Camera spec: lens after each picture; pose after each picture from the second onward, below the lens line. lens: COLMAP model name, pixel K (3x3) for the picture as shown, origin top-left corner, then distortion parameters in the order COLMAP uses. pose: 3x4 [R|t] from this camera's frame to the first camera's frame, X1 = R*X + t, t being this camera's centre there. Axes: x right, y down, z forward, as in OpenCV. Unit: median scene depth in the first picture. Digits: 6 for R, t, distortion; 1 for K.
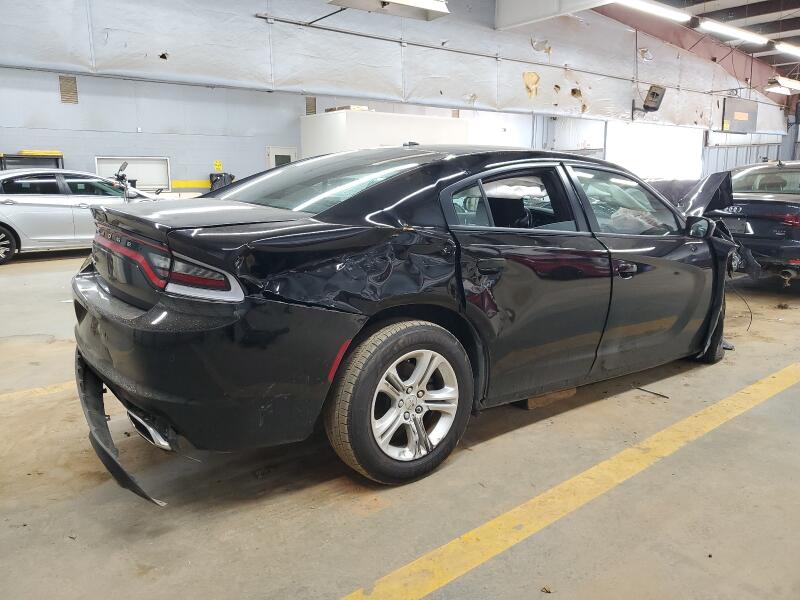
lens RADIAL K [[612.7, 0, 397.0], [0, 612.7, 291.2], [0, 0, 1]] dist [0.000538, 0.002340]
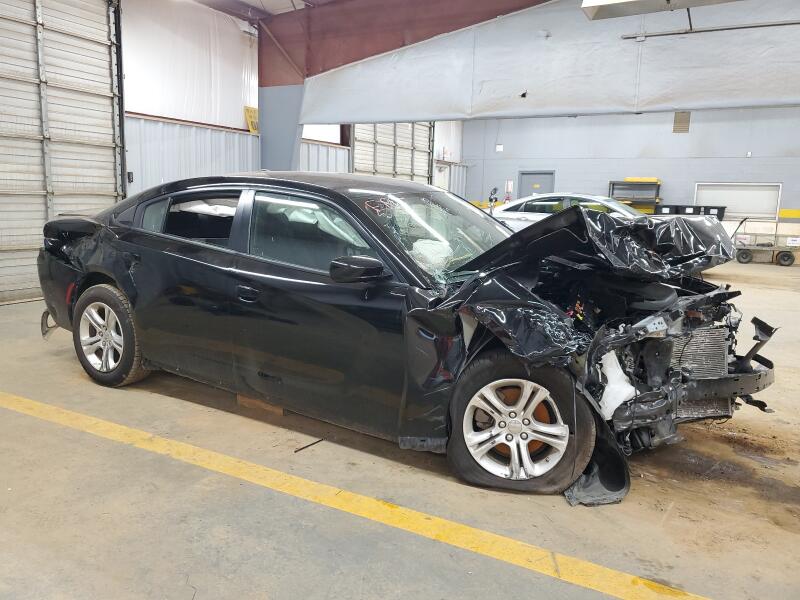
lens RADIAL K [[623.5, 0, 402.7], [0, 623.5, 297.9], [0, 0, 1]] dist [0.006105, 0.009468]
pose [[0.386791, 0.167819, -0.906769, 0.599949], [-0.199930, 0.975175, 0.095198, -0.074751], [0.900234, 0.144468, 0.410741, 0.345289]]
